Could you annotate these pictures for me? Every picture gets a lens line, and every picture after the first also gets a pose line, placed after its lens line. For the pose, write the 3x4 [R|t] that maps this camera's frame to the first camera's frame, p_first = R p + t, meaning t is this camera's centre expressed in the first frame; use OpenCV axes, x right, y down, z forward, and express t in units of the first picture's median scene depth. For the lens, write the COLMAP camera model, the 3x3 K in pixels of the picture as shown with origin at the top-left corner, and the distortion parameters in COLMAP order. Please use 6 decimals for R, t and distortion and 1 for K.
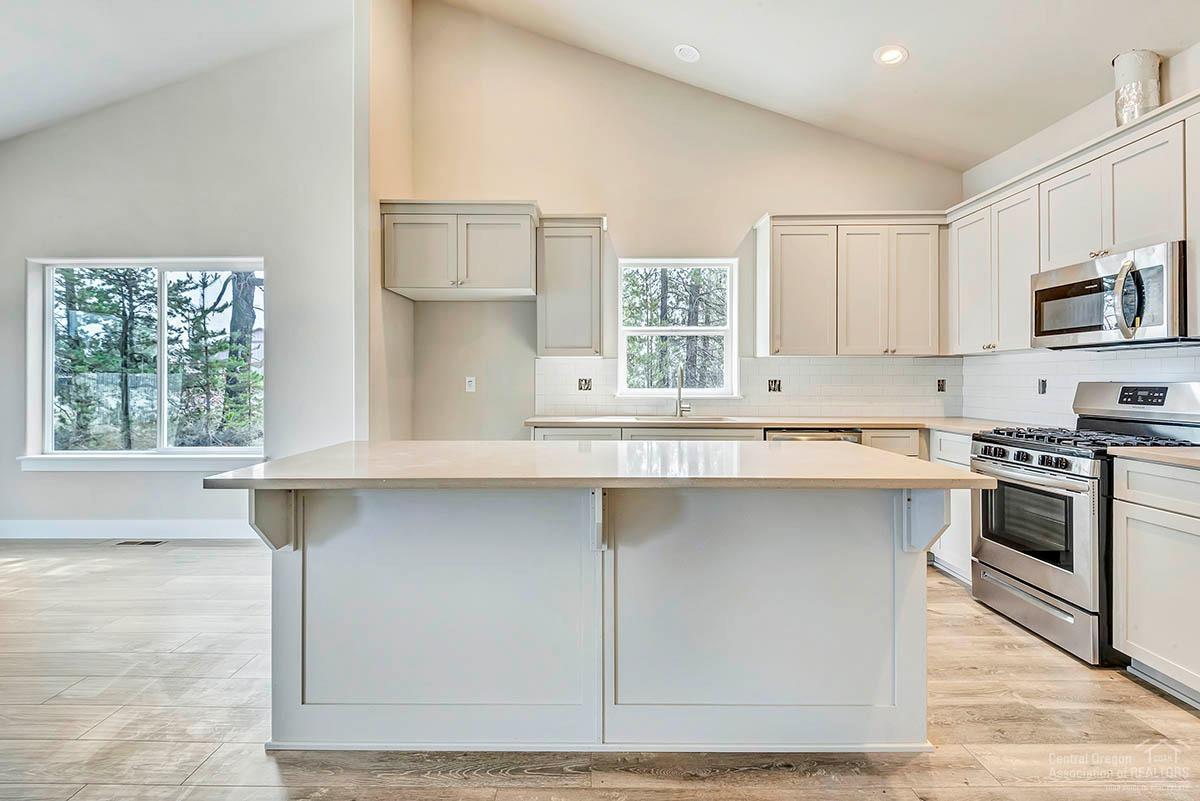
lens RADIAL K [[558.3, 0, 594.1], [0, 558.3, 379.2], [0, 0, 1]] dist [0.014504, -0.009869]
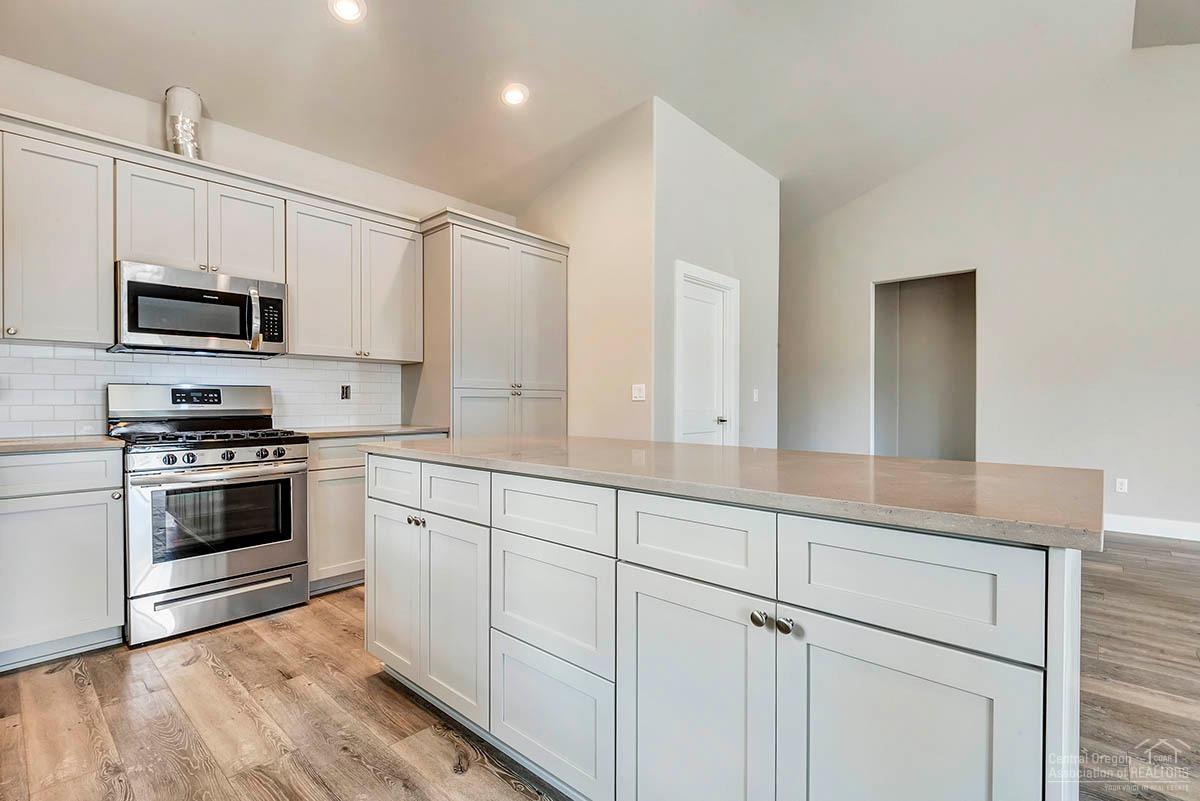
lens RADIAL K [[558.3, 0, 592.1], [0, 558.3, 403.7], [0, 0, 1]] dist [0.014504, -0.009869]
pose [[-0.735299, -0.003180, 0.677735, -0.296279], [0.000389, 0.999987, 0.005114, 0.028149], [-0.677743, 0.004024, -0.735288, 0.941614]]
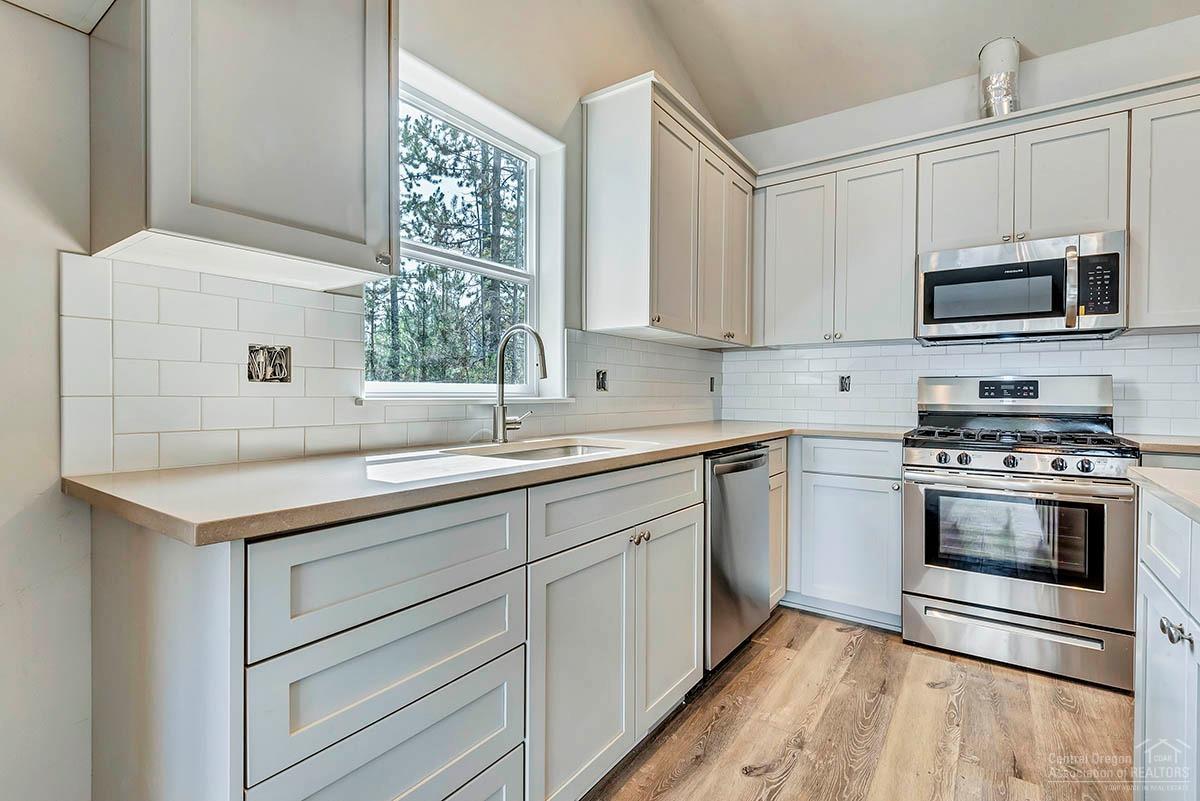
lens RADIAL K [[558.3, 0, 592.9], [0, 558.3, 399.8], [0, 0, 1]] dist [0.014504, -0.009869]
pose [[0.579377, -0.007502, 0.815025, -0.196714], [-0.006066, 0.999890, 0.013516, 0.028155], [-0.815037, -0.012775, 0.579267, 0.741962]]
